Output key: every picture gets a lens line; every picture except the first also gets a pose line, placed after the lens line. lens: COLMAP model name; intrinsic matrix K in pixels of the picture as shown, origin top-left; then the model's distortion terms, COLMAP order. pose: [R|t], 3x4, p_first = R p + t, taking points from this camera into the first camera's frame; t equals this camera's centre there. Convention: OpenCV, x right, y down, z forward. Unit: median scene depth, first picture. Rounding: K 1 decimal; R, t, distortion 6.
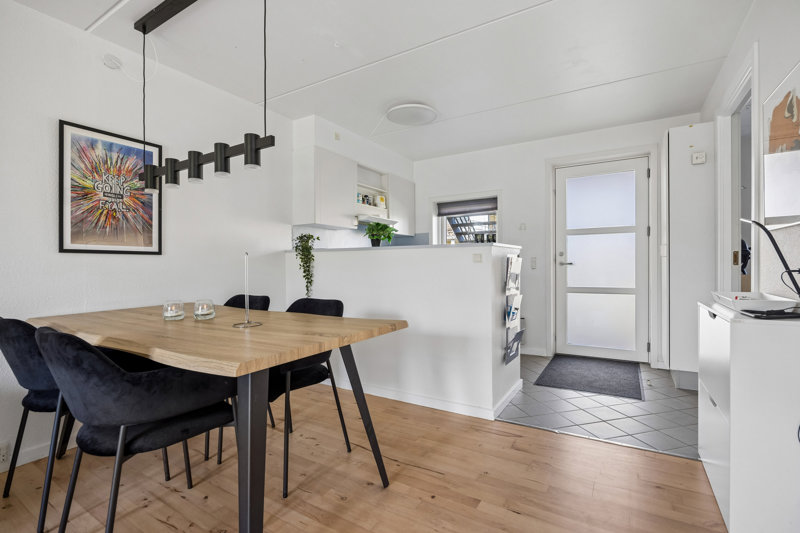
lens RADIAL K [[369.7, 0, 403.1], [0, 369.7, 266.7], [0, 0, 1]] dist [-0.018384, 0.002637]
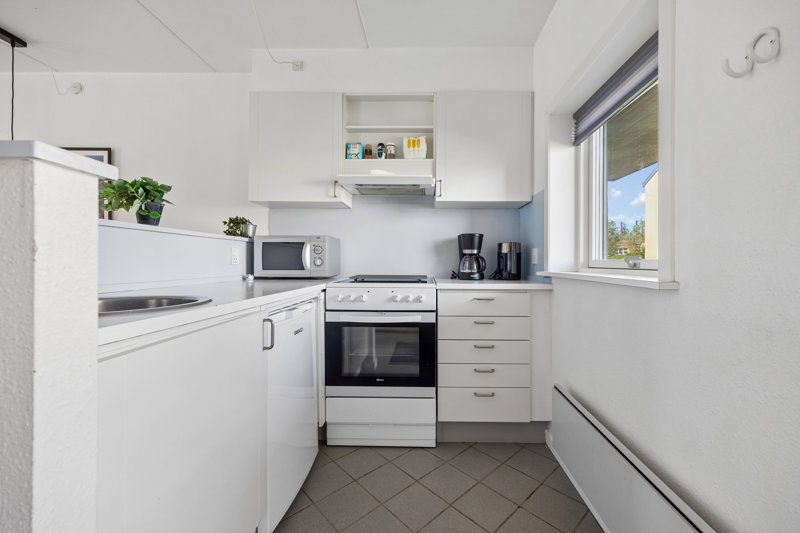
lens RADIAL K [[321.6, 0, 405.9], [0, 321.6, 262.8], [0, 0, 1]] dist [0.003924, -0.001781]
pose [[0.479217, 0.015364, -0.877562, 0.431839], [-0.017331, 0.999817, 0.008040, -0.005350], [0.877526, 0.011356, 0.479395, 0.900529]]
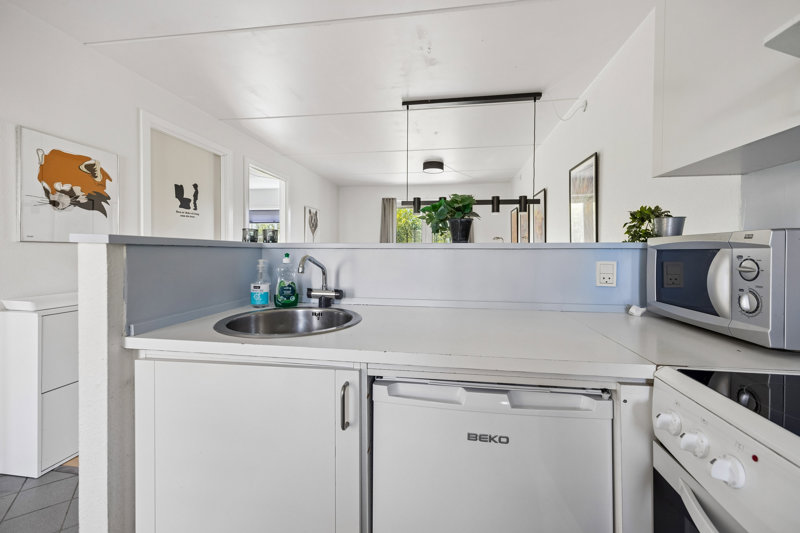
lens RADIAL K [[321.6, 0, 411.9], [0, 321.6, 252.5], [0, 0, 1]] dist [0.003924, -0.001781]
pose [[-0.918543, 0.010905, -0.395171, 0.138405], [0.003760, 0.999815, 0.018851, -0.038860], [0.395303, 0.015830, -0.918414, 1.156910]]
